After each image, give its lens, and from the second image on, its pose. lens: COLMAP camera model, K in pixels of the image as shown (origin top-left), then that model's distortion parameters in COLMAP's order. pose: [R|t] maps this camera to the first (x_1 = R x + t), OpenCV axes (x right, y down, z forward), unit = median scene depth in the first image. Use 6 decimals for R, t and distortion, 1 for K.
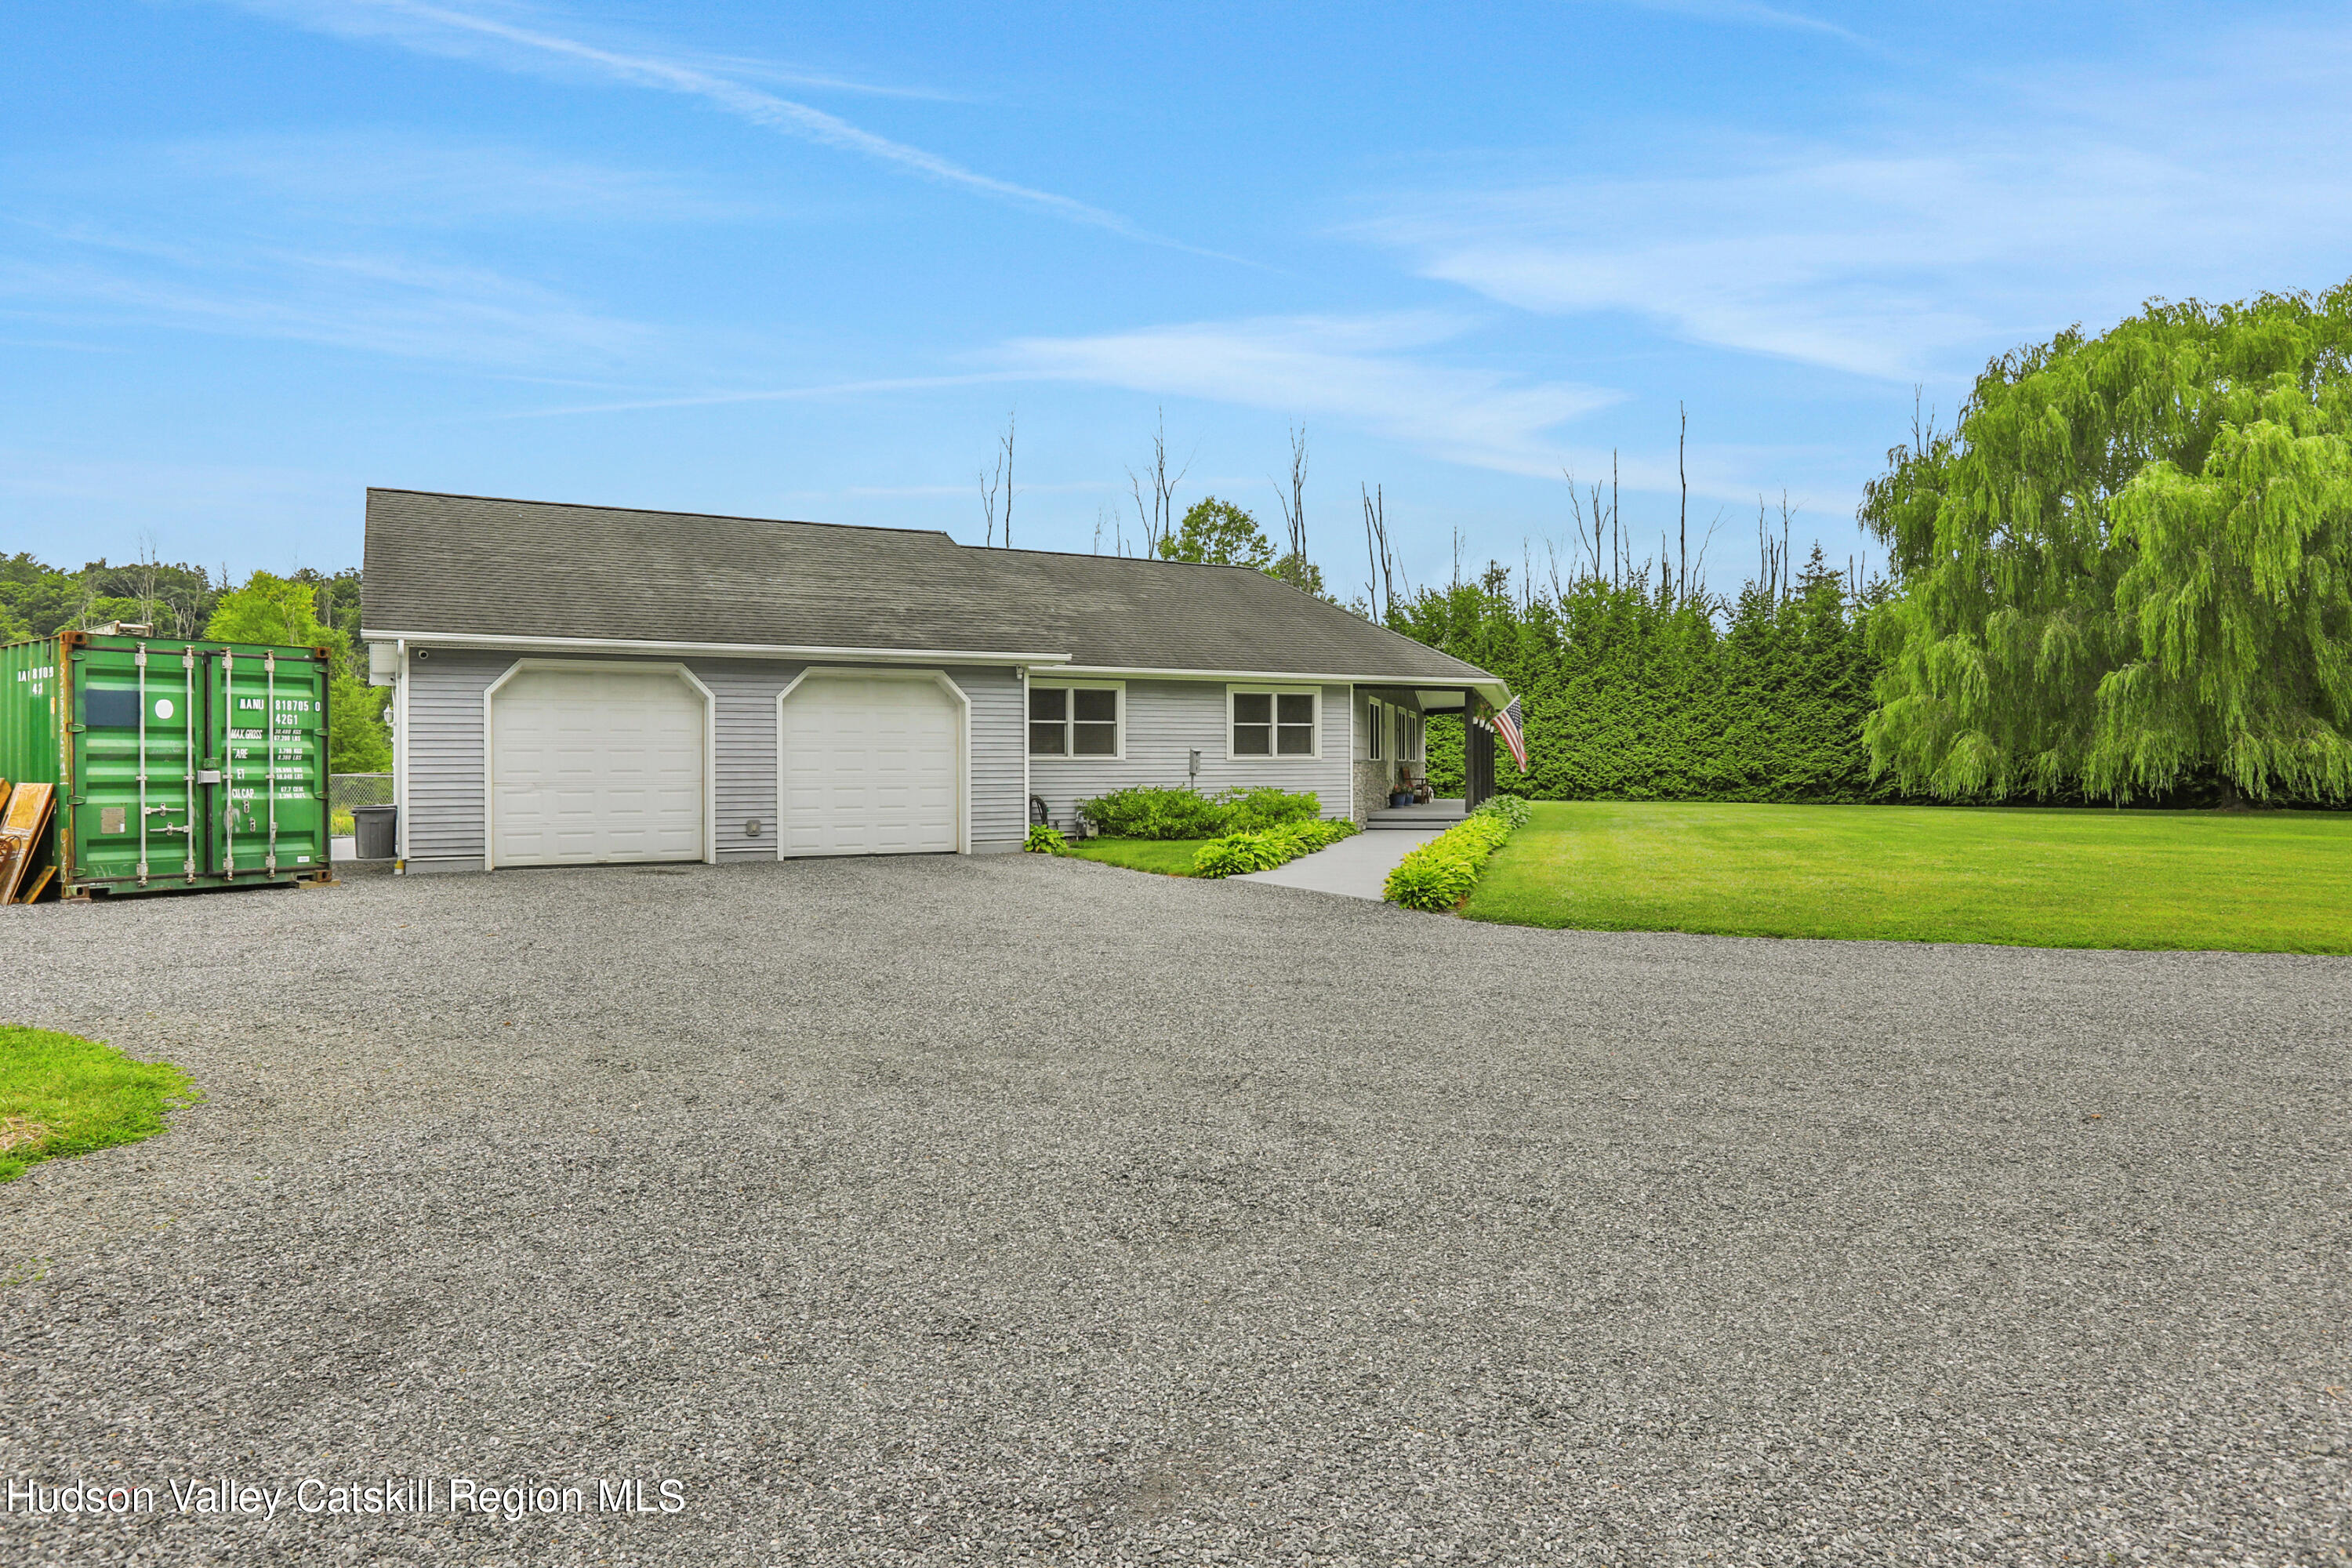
lens RADIAL K [[1410.6, 0, 1176.0], [0, 1410.6, 784.0], [0, 0, 1]] dist [-0.029812, 0.001306]
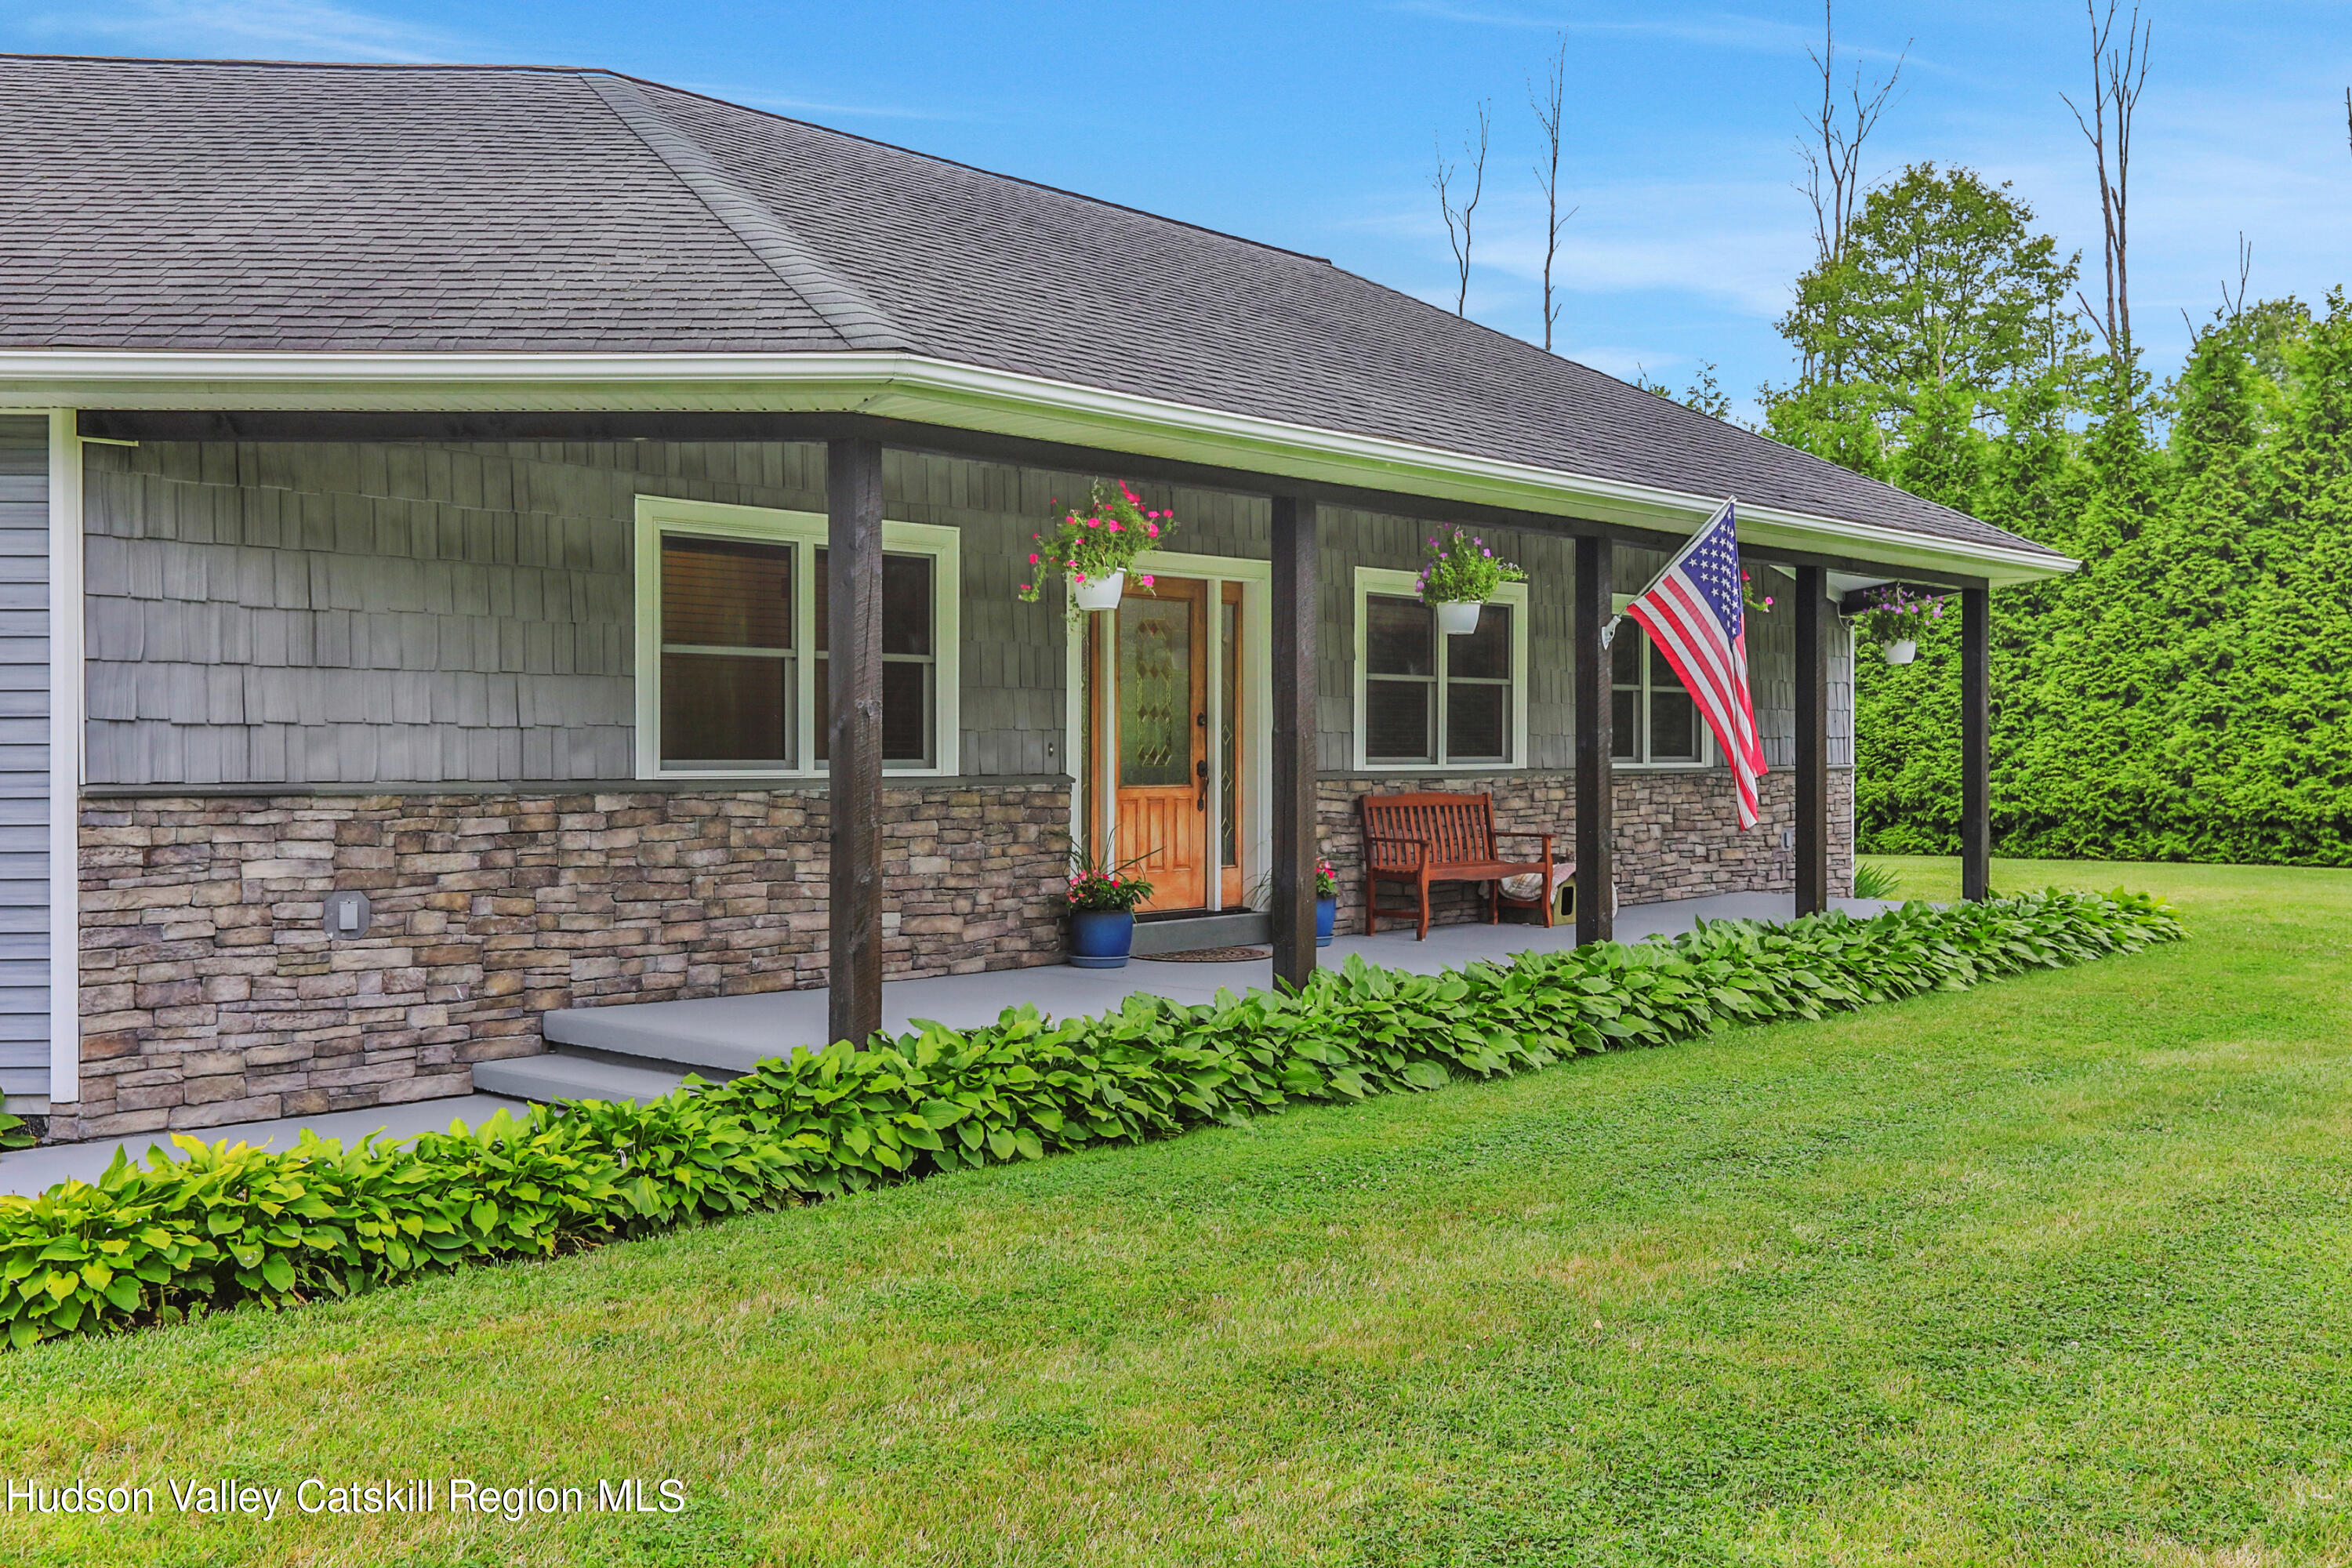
lens RADIAL K [[2175.8, 0, 1166.2], [0, 2175.8, 742.6], [0, 0, 1]] dist [0.010285, 0.013038]
pose [[0.884228, 0.005262, -0.467026, 0.460111], [-0.011542, 0.999877, -0.010588, -0.024338], [0.466913, 0.014753, 0.884180, 0.886237]]
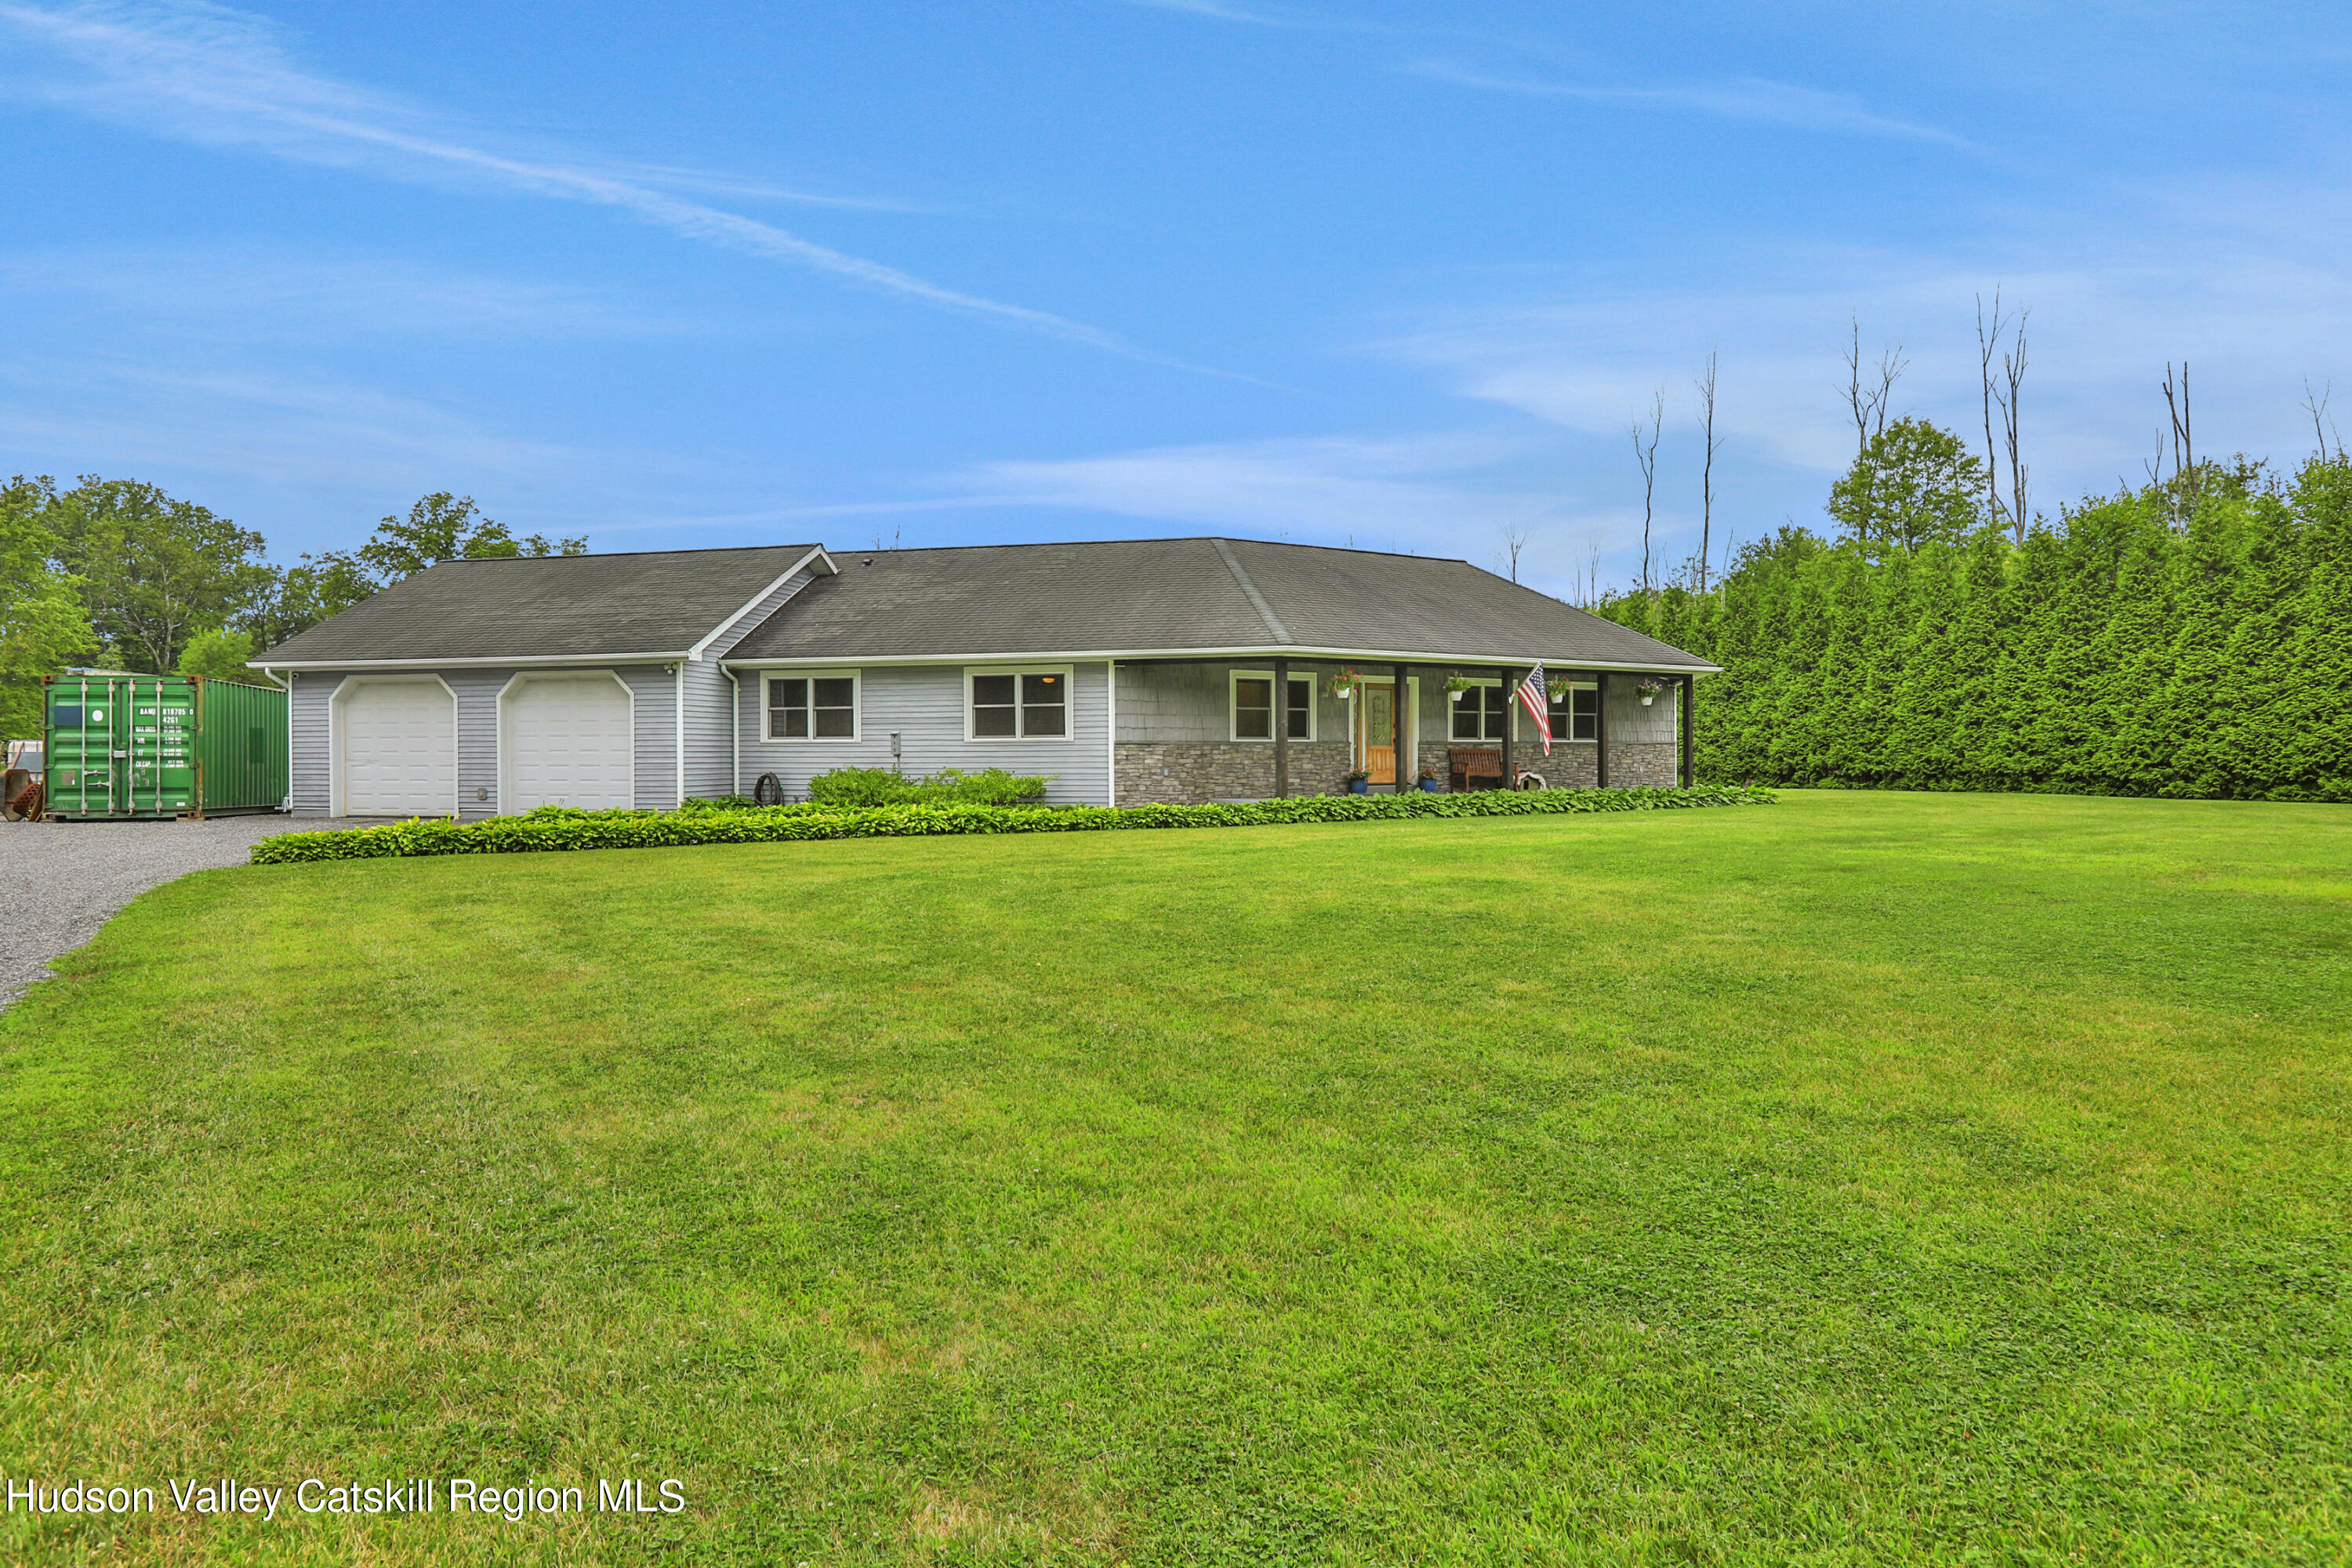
lens RADIAL K [[1410.6, 0, 1176.0], [0, 1410.6, 784.0], [0, 0, 1]] dist [-0.029812, 0.001306]
pose [[0.736280, 0.019414, -0.676398, 0.881229], [-0.009084, 0.999782, 0.018807, -0.007628], [0.676616, -0.007703, 0.736296, 0.377646]]
